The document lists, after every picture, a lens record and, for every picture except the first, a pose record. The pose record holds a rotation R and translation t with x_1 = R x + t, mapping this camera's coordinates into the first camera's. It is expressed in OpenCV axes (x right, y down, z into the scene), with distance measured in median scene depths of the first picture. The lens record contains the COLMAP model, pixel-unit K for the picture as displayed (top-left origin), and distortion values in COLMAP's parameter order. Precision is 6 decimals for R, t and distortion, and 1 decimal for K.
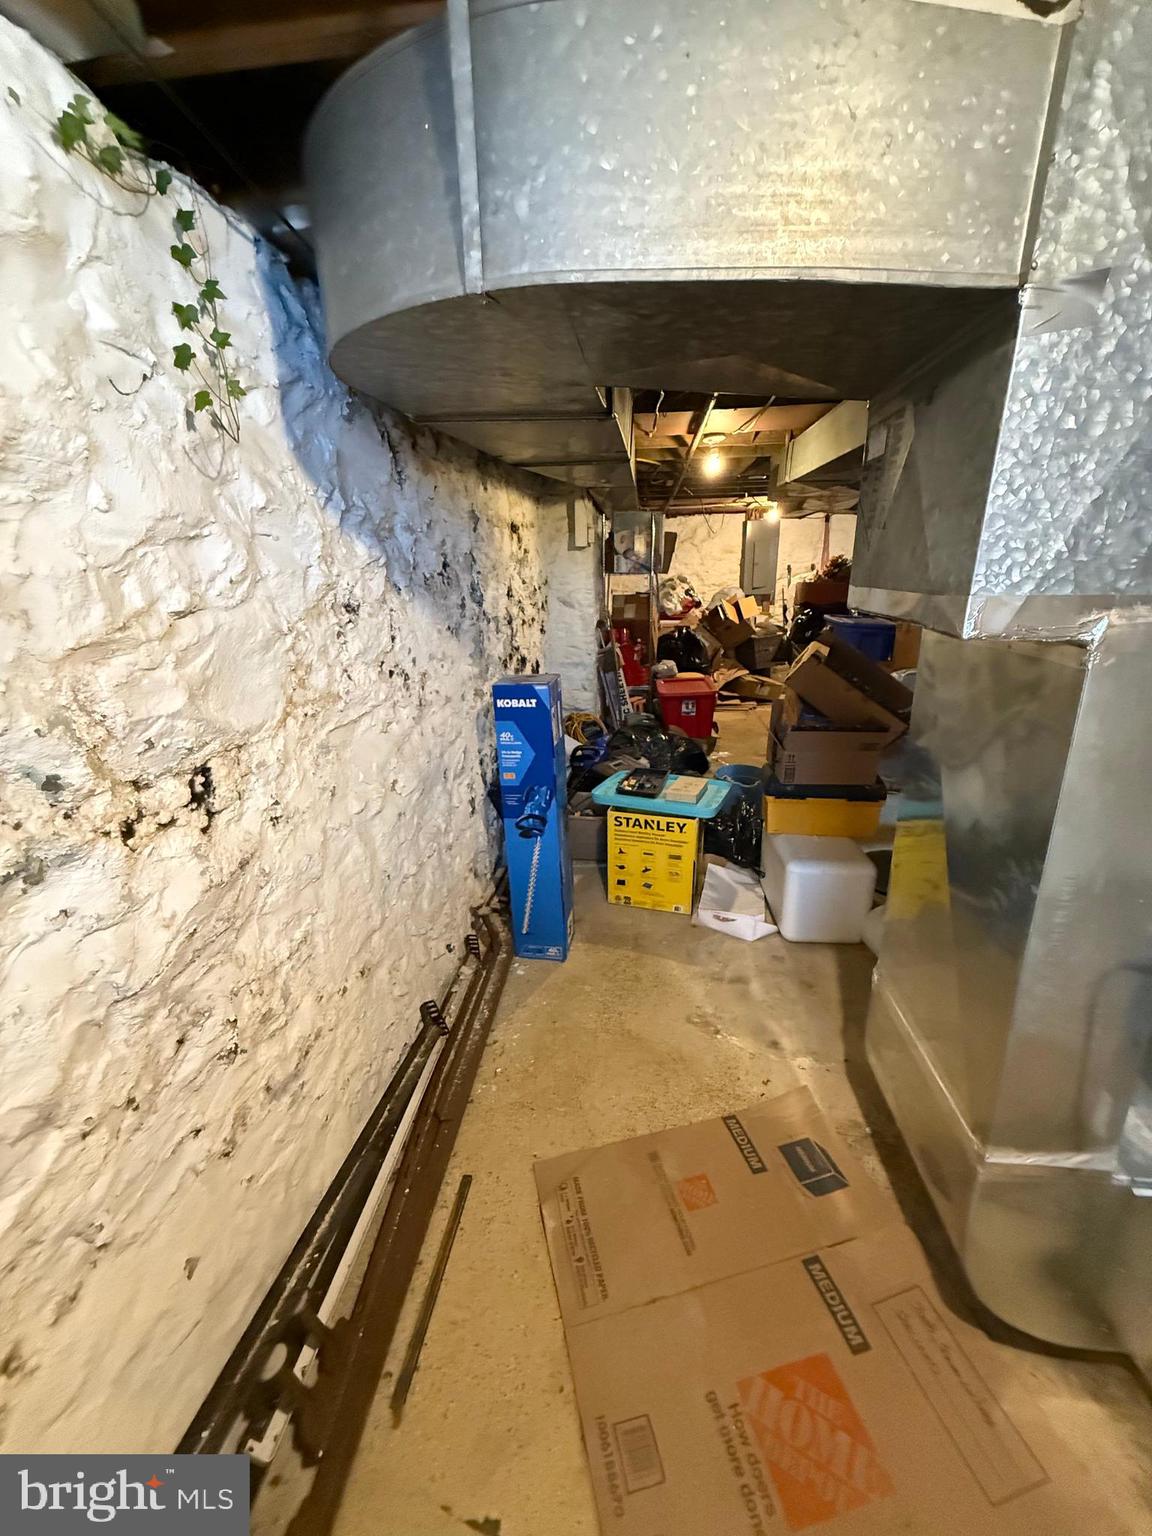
lens RADIAL K [[613.0, 0, 576.0], [0, 613.0, 768.0], [0, 0, 1]] dist [0.000457, -0.000126]
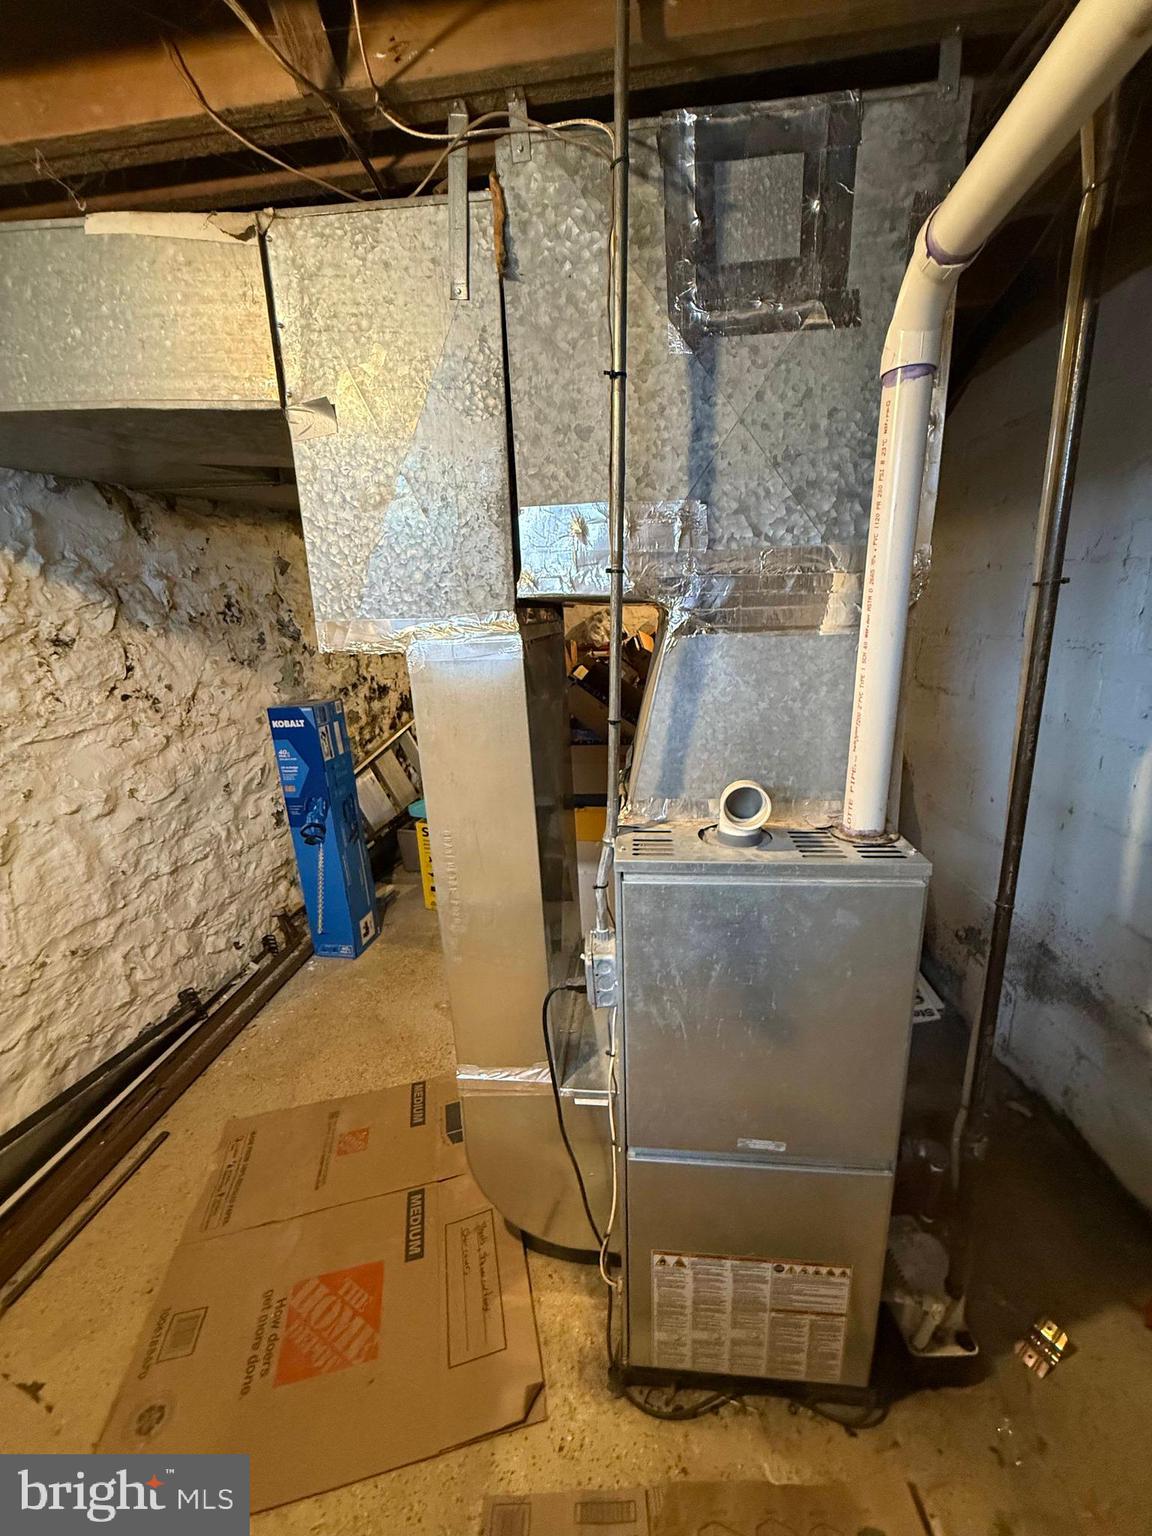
lens RADIAL K [[611.3, 0, 576.0], [0, 611.3, 768.0], [0, 0, 1]] dist [-0.000424, -0.000355]
pose [[0.999791, -0.017494, -0.010566, 0.493328], [0.016915, 0.998473, -0.052580, 0.049073], [0.011469, 0.052390, 0.998561, -0.130477]]
